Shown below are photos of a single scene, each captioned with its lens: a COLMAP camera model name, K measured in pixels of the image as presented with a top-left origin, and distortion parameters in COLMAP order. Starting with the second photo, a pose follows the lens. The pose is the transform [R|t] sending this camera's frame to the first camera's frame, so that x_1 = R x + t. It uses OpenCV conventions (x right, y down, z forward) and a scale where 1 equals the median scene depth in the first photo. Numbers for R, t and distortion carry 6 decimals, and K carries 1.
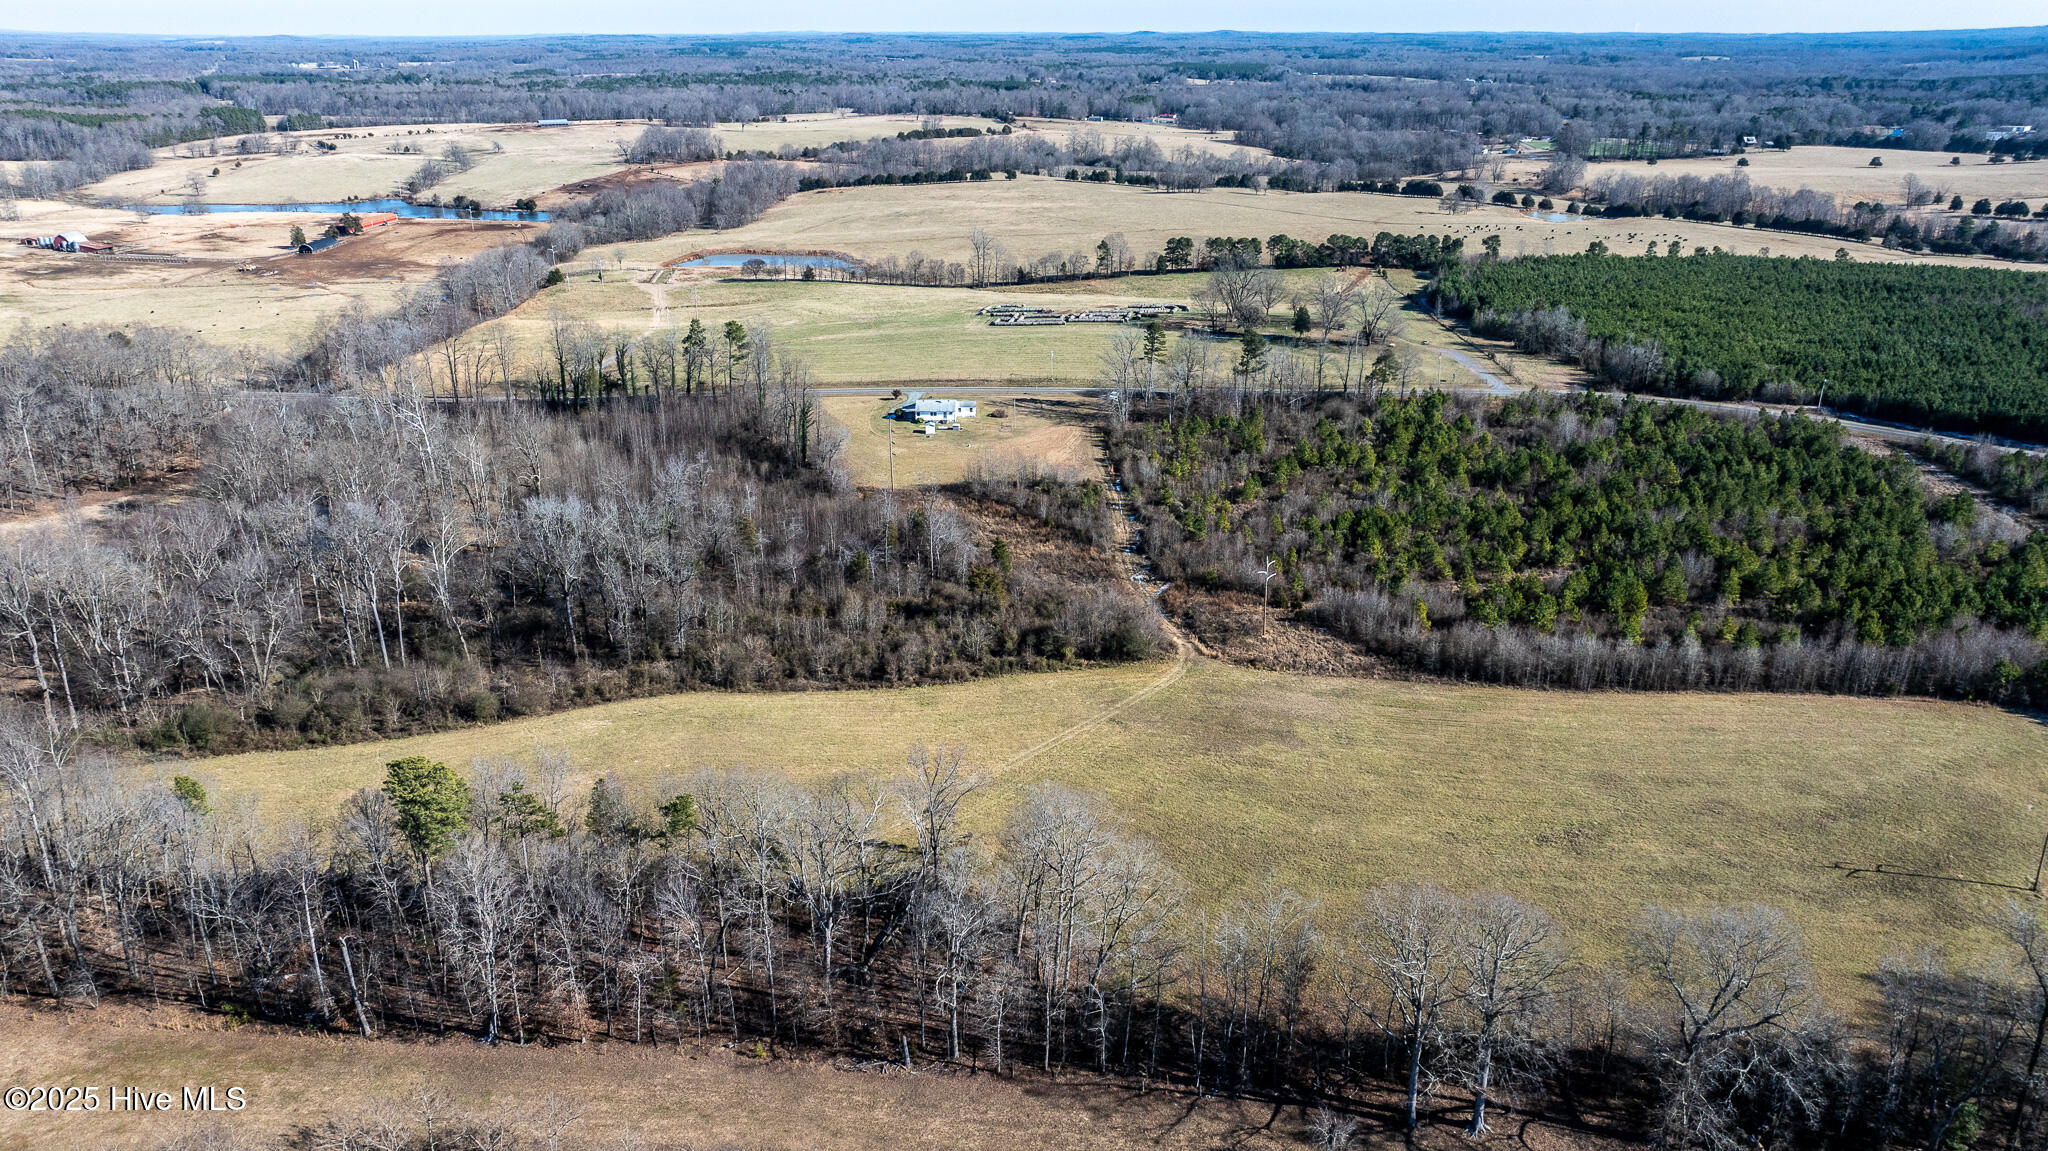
lens RADIAL K [[1448.5, 0, 1021.7], [0, 1448.5, 572.4], [0, 0, 1]] dist [-0.032718, 0.038522]
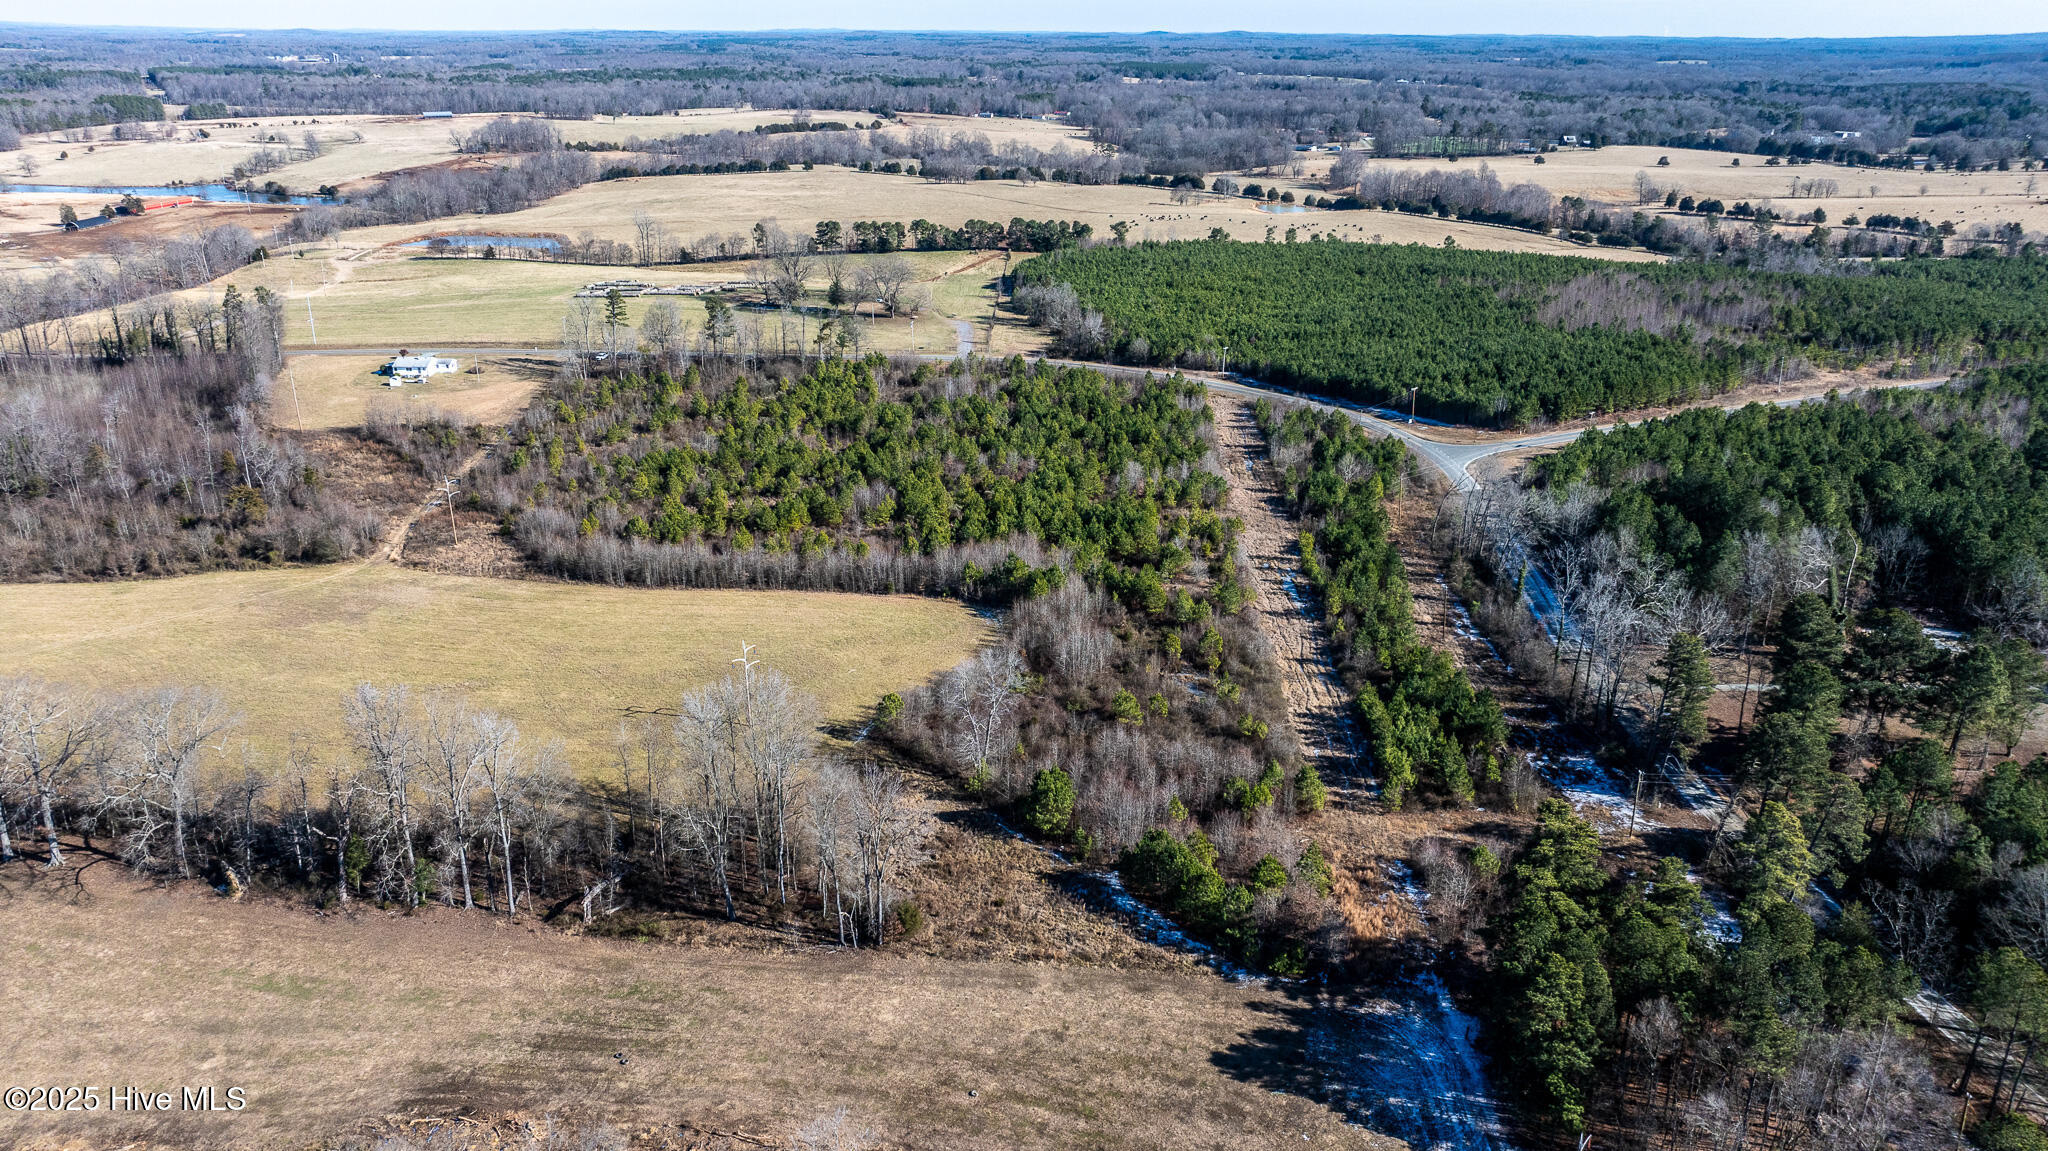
lens RADIAL K [[1448.5, 0, 1027.3], [0, 1448.5, 585.8], [0, 0, 1]] dist [-0.032718, 0.038522]
pose [[0.999701, 0.015184, -0.019174, 0.205024], [-0.015022, 0.999851, 0.008541, 0.018694], [0.019301, -0.008251, 0.999780, -0.046760]]
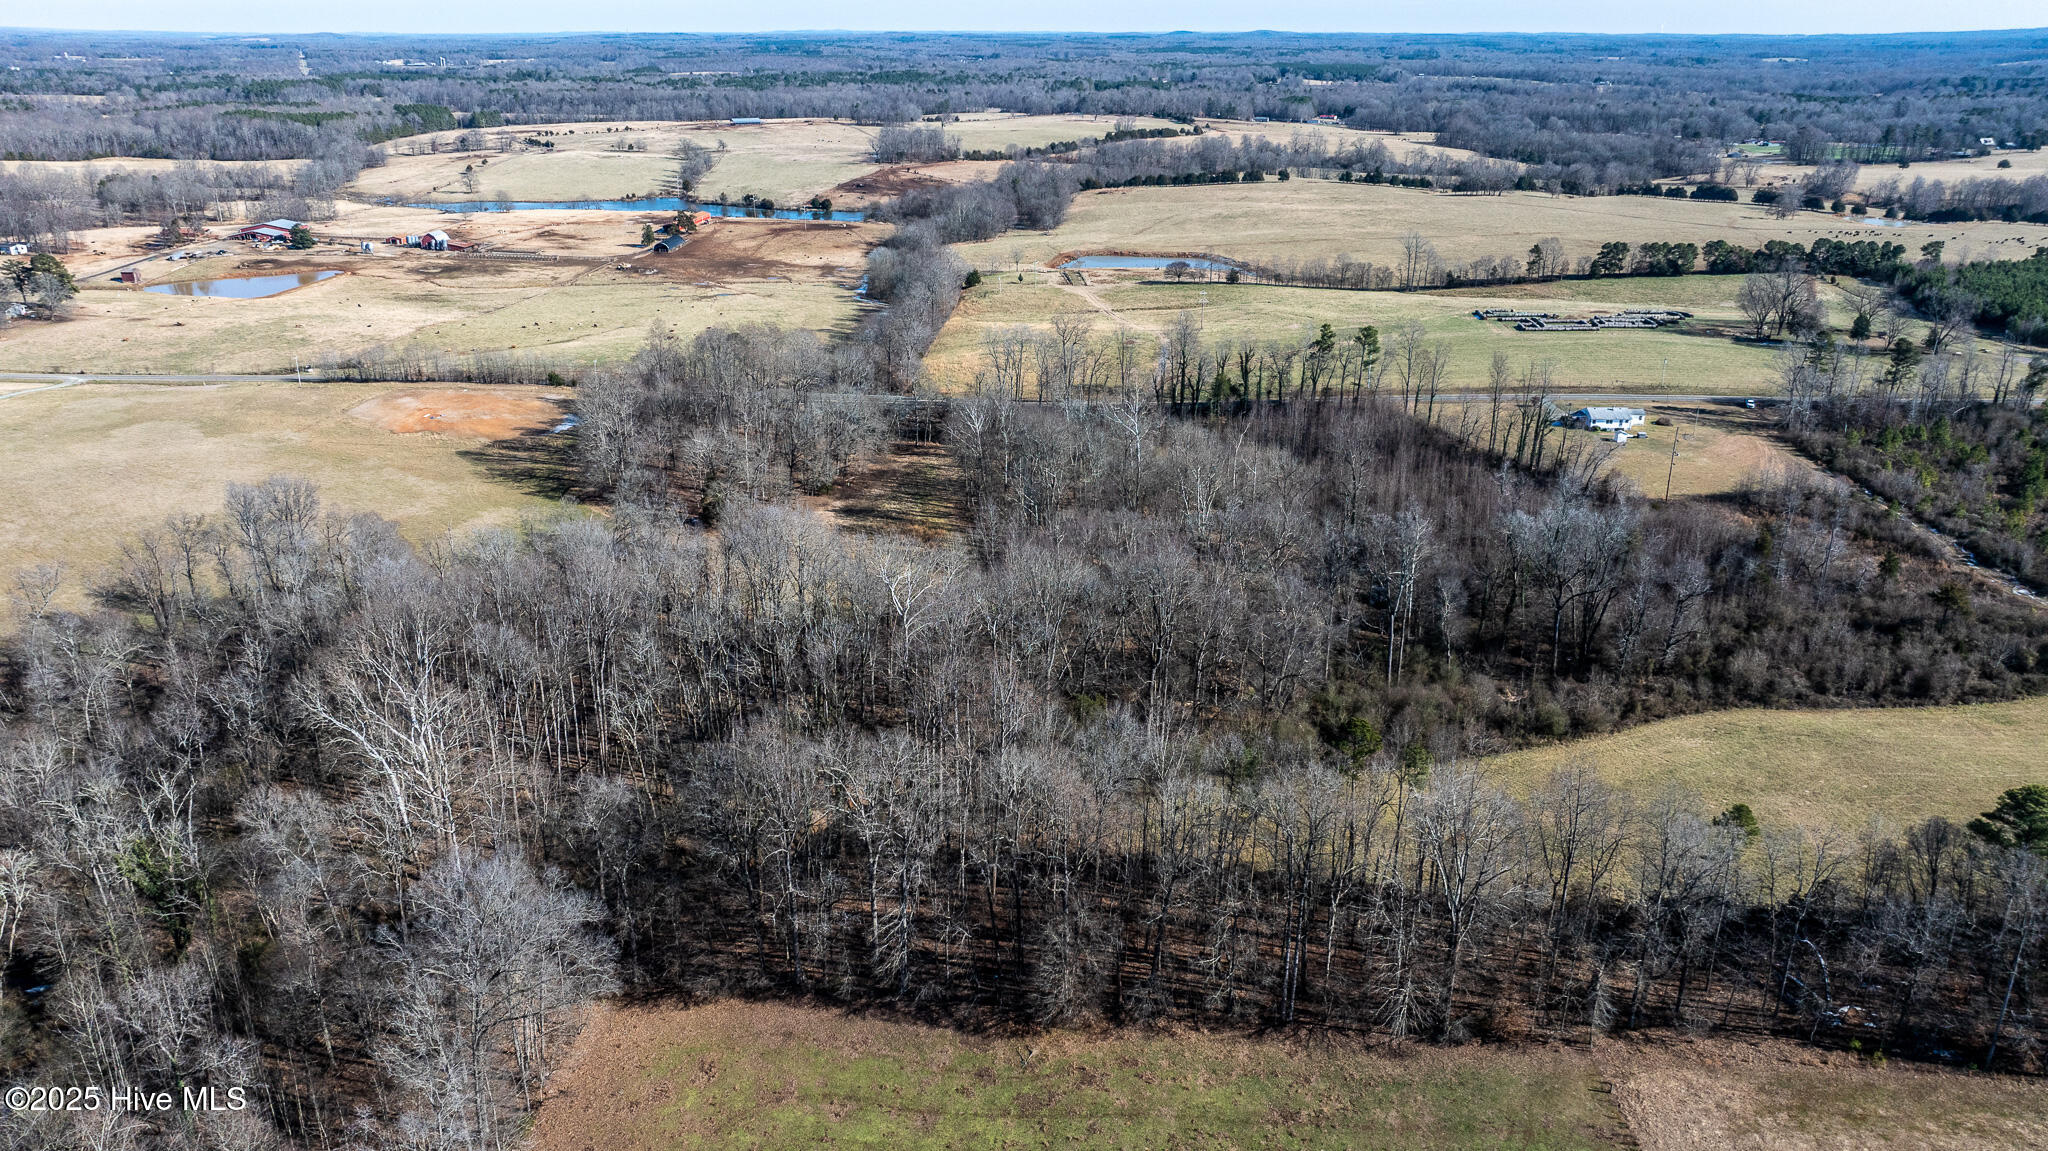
lens RADIAL K [[1448.5, 0, 1017.0], [0, 1448.5, 566.2], [0, 0, 1]] dist [-0.032718, 0.038522]
pose [[0.999966, 0.005169, -0.006377, -0.215219], [-0.005190, 0.999981, -0.003305, -0.002500], [0.006360, 0.003338, 0.999974, 0.005095]]
